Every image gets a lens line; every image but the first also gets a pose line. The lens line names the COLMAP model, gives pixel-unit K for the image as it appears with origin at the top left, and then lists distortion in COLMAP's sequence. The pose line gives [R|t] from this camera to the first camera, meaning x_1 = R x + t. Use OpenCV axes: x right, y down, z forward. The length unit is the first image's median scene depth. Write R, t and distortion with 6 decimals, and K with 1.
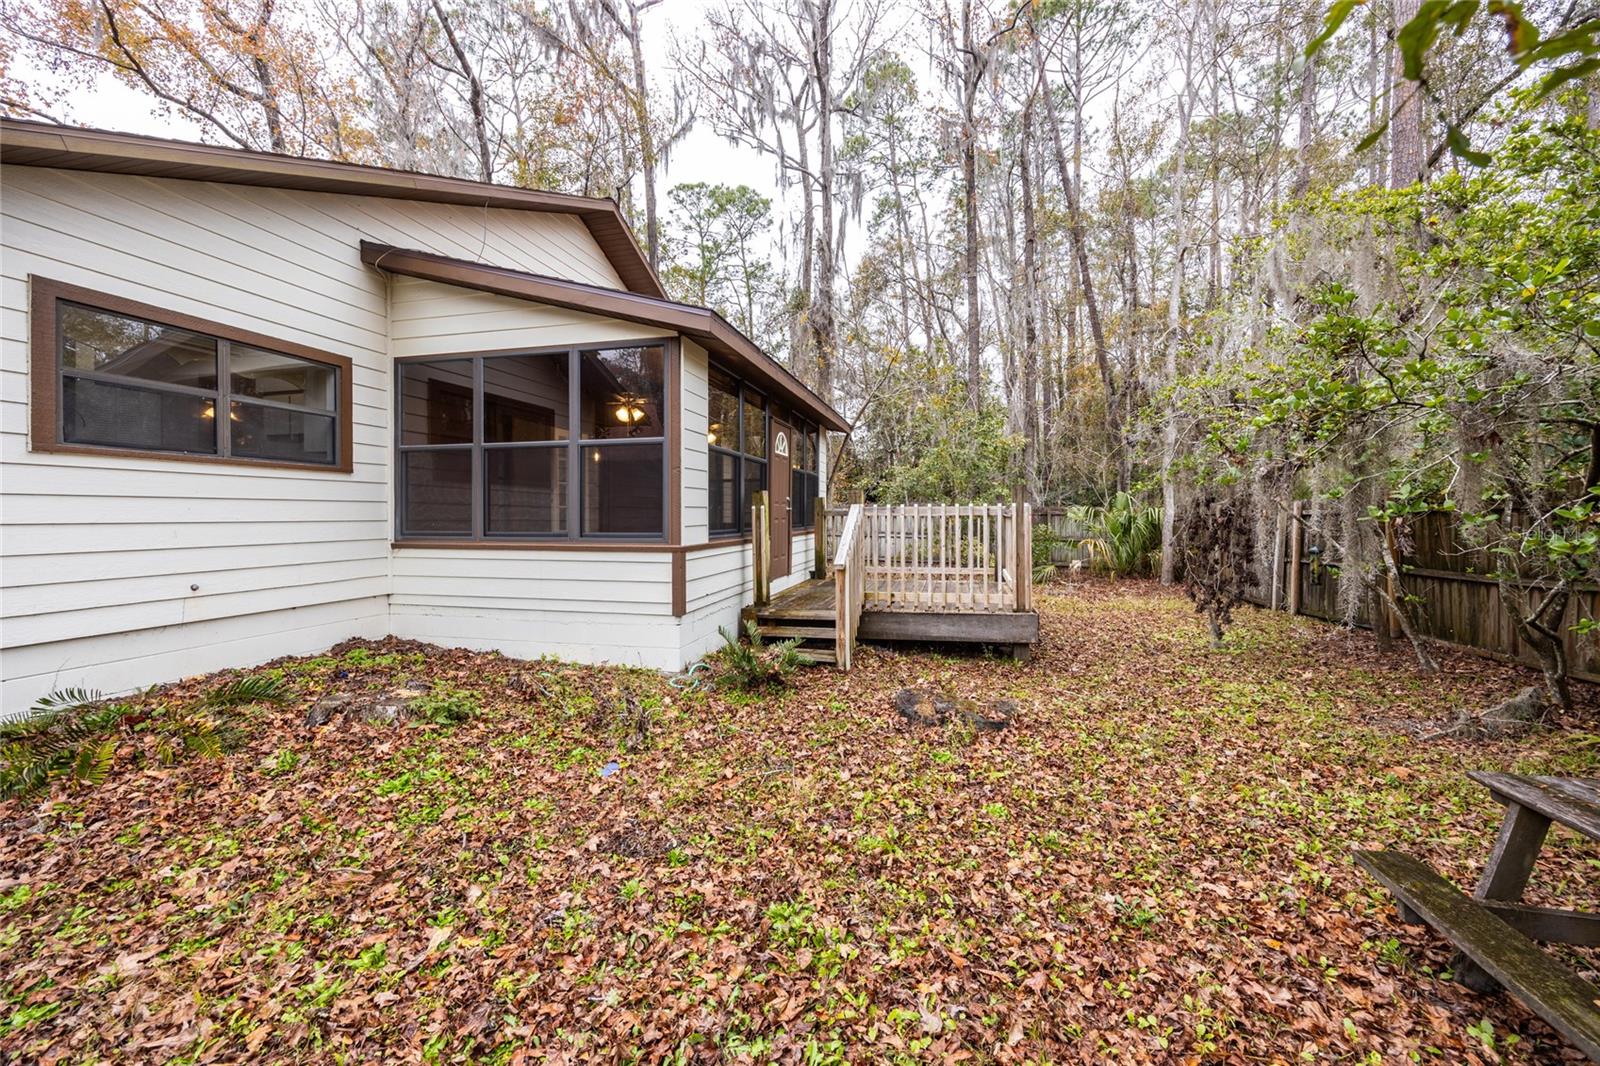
lens RADIAL K [[614.4, 0, 808.0], [0, 614.4, 513.1], [0, 0, 1]] dist [-0.003514, -0.000207]
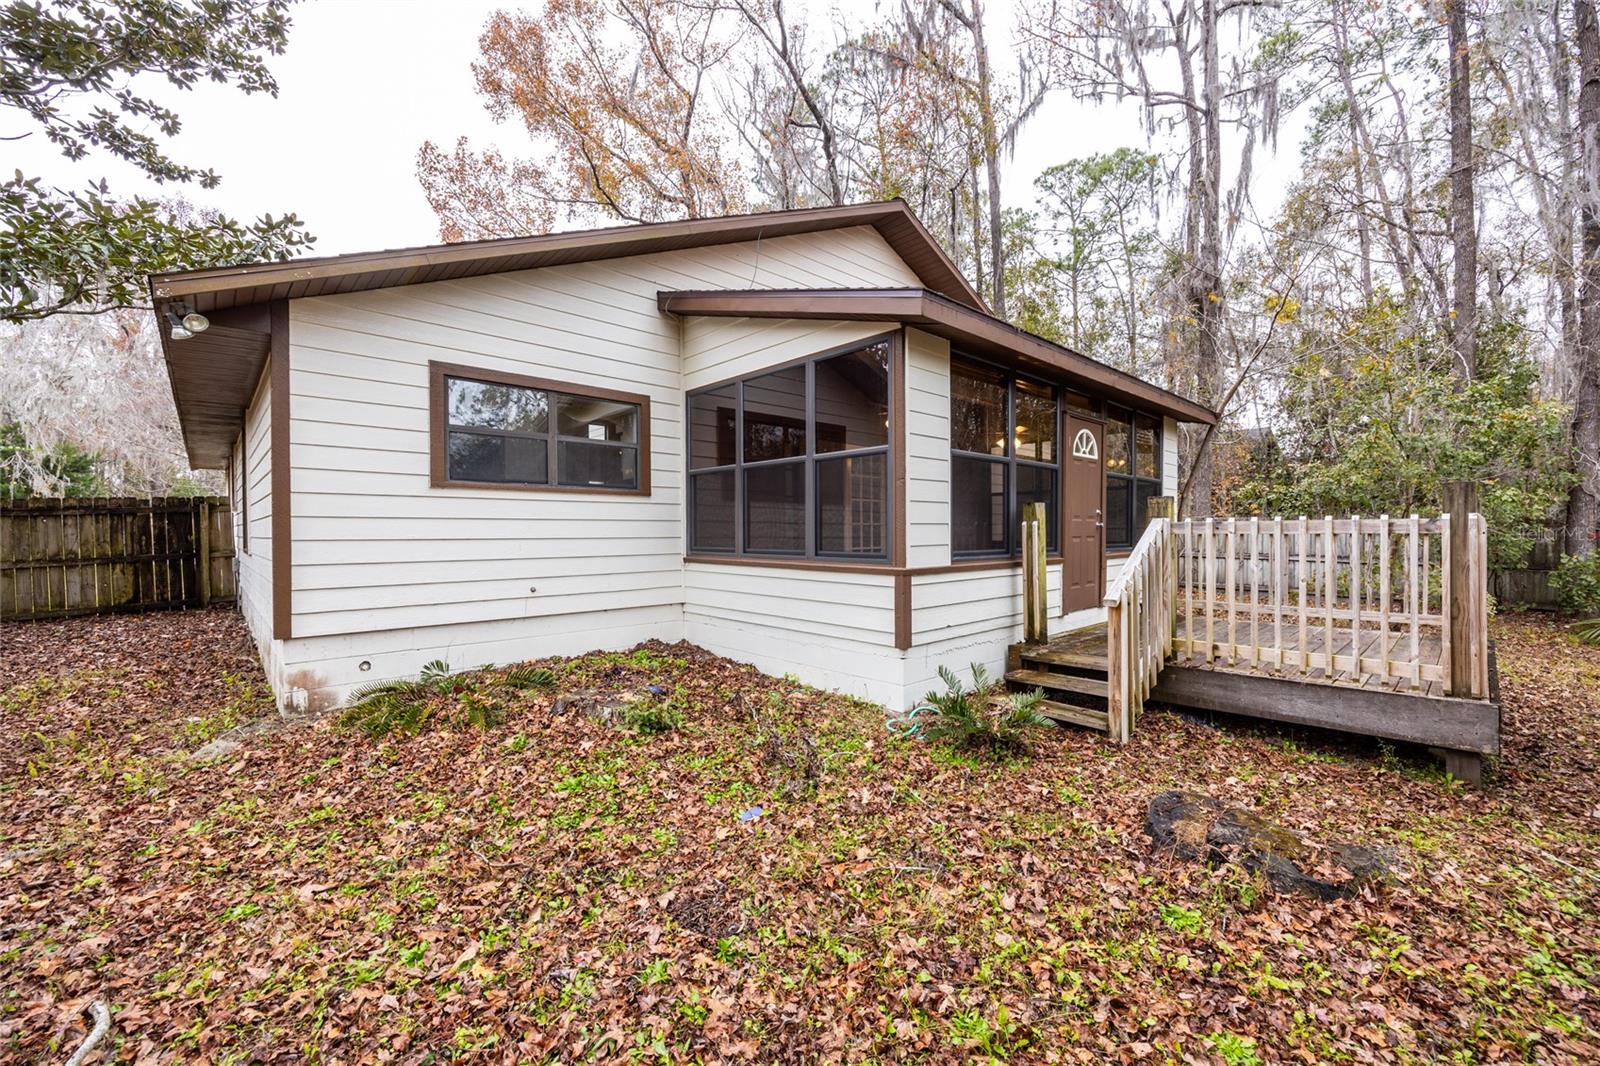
lens RADIAL K [[636.7, 0, 820.8], [0, 636.7, 533.4], [0, 0, 1]] dist [-0.004668, 0.000329]
pose [[0.842061, 0.001716, -0.539380, 0.174120], [0.002016, 0.999978, 0.006328, -0.002050], [0.539379, -0.006415, 0.842039, 0.171657]]
